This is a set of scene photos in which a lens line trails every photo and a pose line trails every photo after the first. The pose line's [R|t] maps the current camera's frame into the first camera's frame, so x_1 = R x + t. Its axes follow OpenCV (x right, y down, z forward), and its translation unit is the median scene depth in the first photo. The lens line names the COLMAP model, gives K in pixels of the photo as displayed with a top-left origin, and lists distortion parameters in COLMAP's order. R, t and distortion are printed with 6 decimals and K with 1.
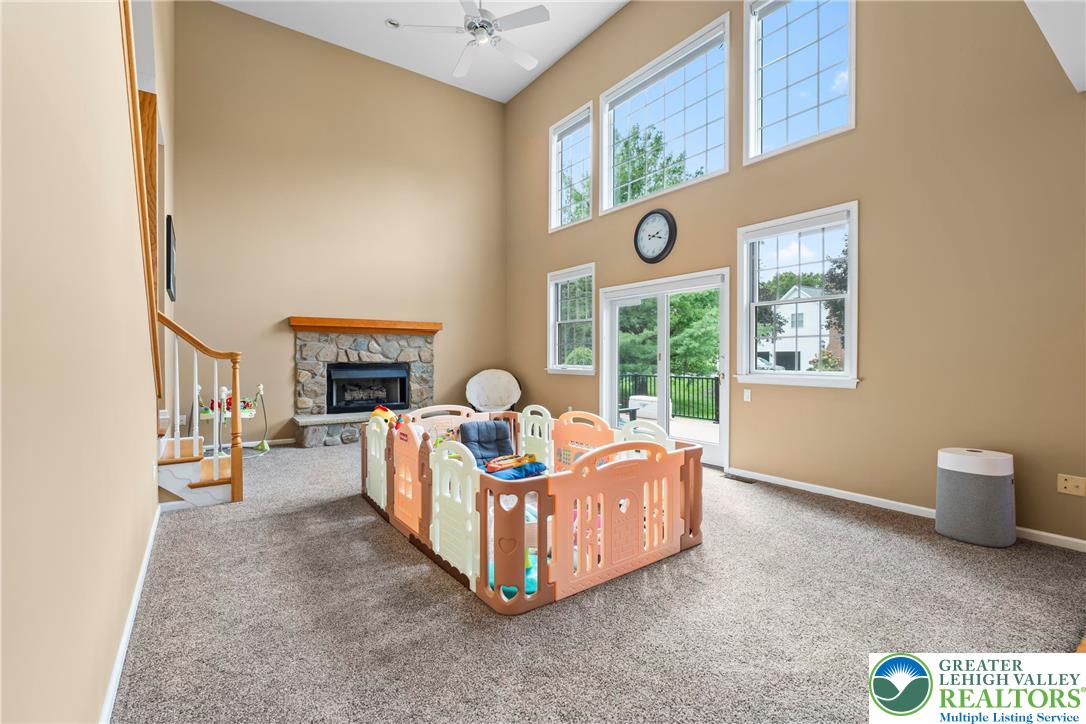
lens RADIAL K [[484.5, 0, 538.0], [0, 484.5, 362.8], [0, 0, 1]] dist [-0.004085, 0.000074]
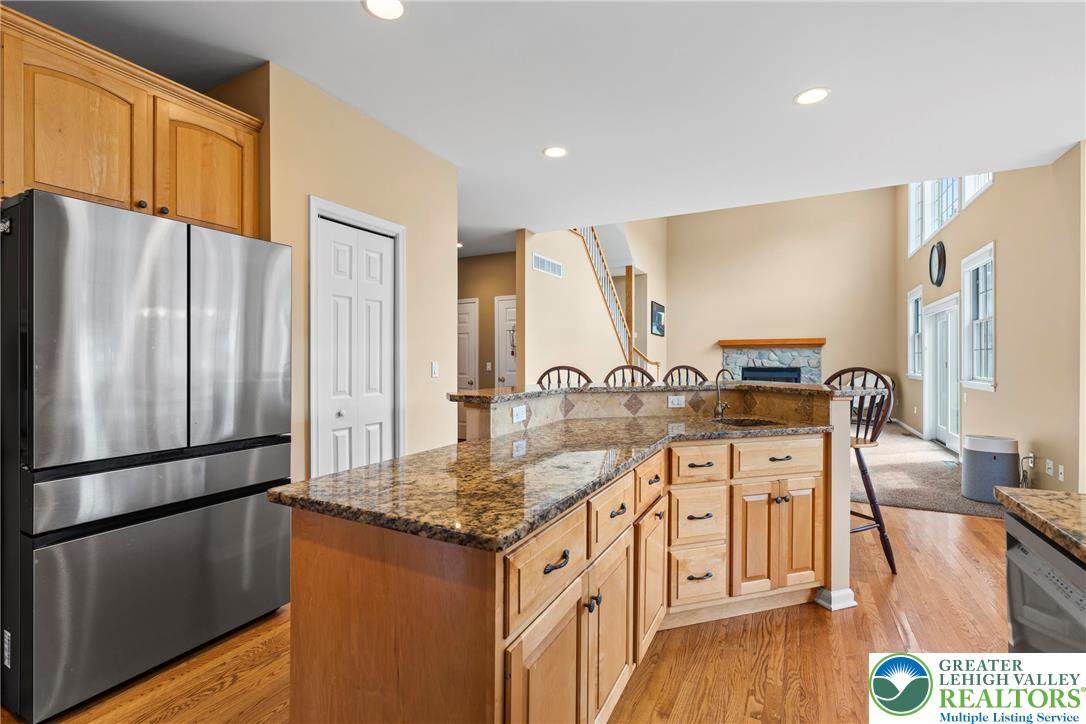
lens RADIAL K [[489.1, 0, 541.7], [0, 489.1, 355.8], [0, 0, 1]] dist [-0.007985, 0.000720]
pose [[0.458869, -0.010309, -0.888444, 0.729156], [-0.008645, 0.999834, -0.016066, -0.005488], [0.888462, 0.015053, 0.458704, -0.360404]]
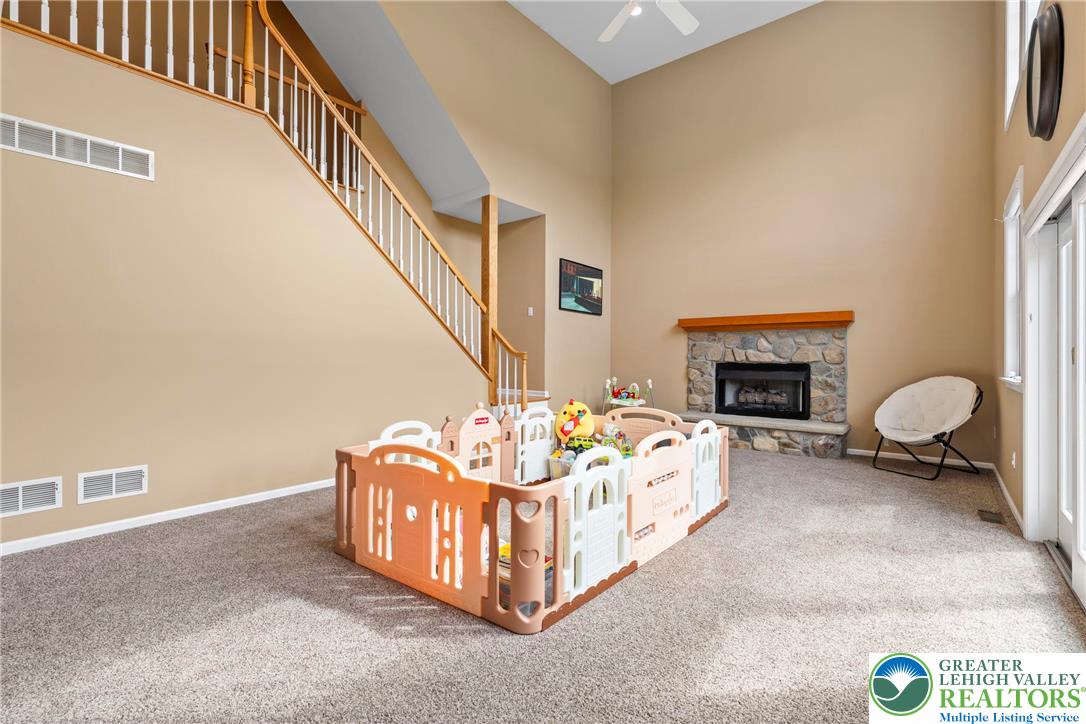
lens RADIAL K [[492.0, 0, 543.6], [0, 492.0, 357.7], [0, 0, 1]] dist [-0.007522, -0.000458]
pose [[0.272538, 0.002030, -0.962143, 0.454129], [-0.013650, 0.999905, -0.001757, -0.002572], [0.962048, 0.013612, 0.272540, 0.385467]]
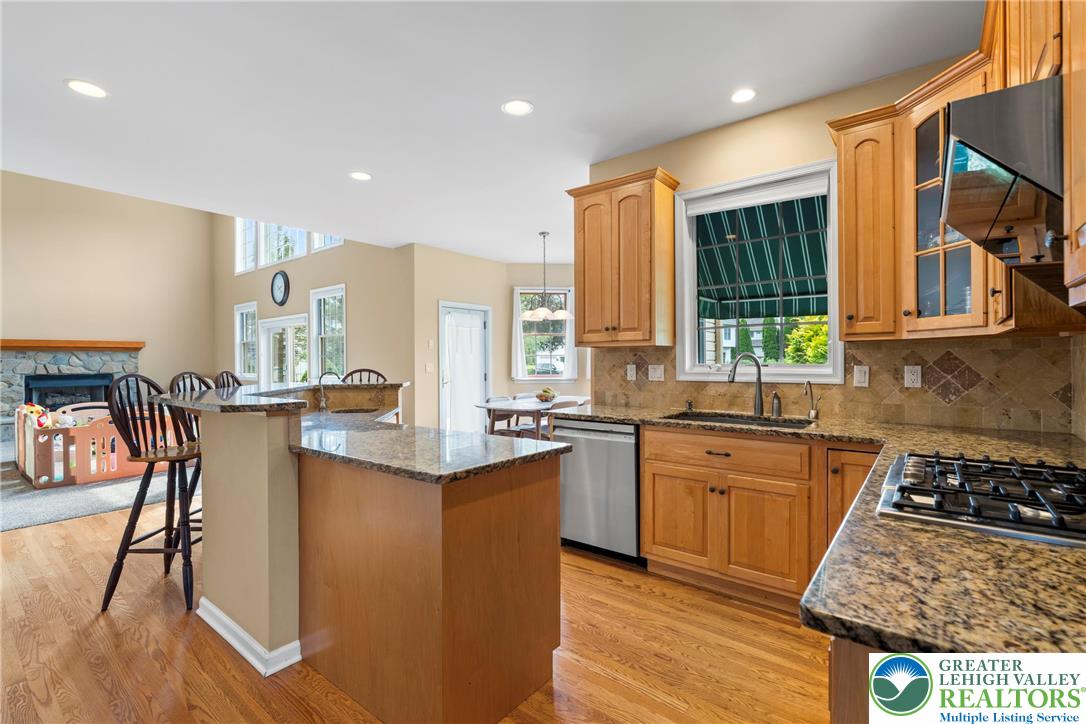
lens RADIAL K [[484.5, 0, 538.0], [0, 484.5, 362.8], [0, 0, 1]] dist [-0.004085, 0.000074]
pose [[0.959536, -0.009918, 0.281411, 0.498102], [0.012858, 0.999880, -0.008602, -0.003650], [-0.281292, 0.011873, 0.959549, -0.585450]]
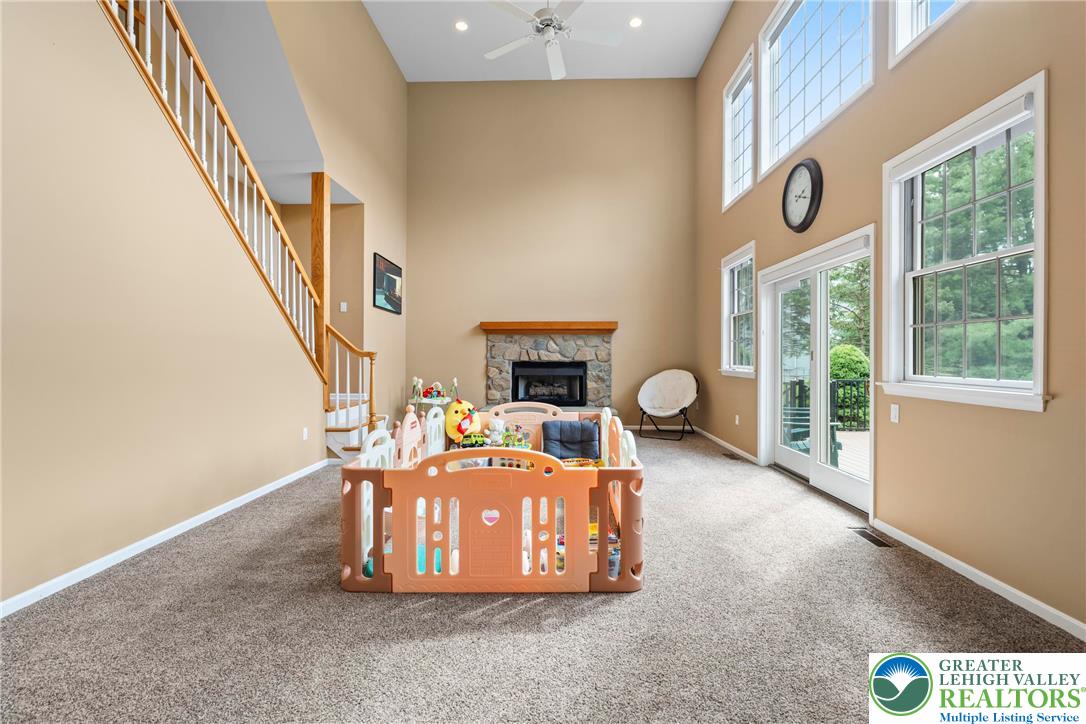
lens RADIAL K [[486.8, 0, 540.7], [0, 486.8, 359.0], [0, 0, 1]] dist [-0.005282, 0.000299]
pose [[0.797533, 0.003379, -0.603266, 0.315821], [-0.007854, 0.999958, -0.004782, 0.000146], [0.603224, 0.008552, 0.797526, 0.126911]]
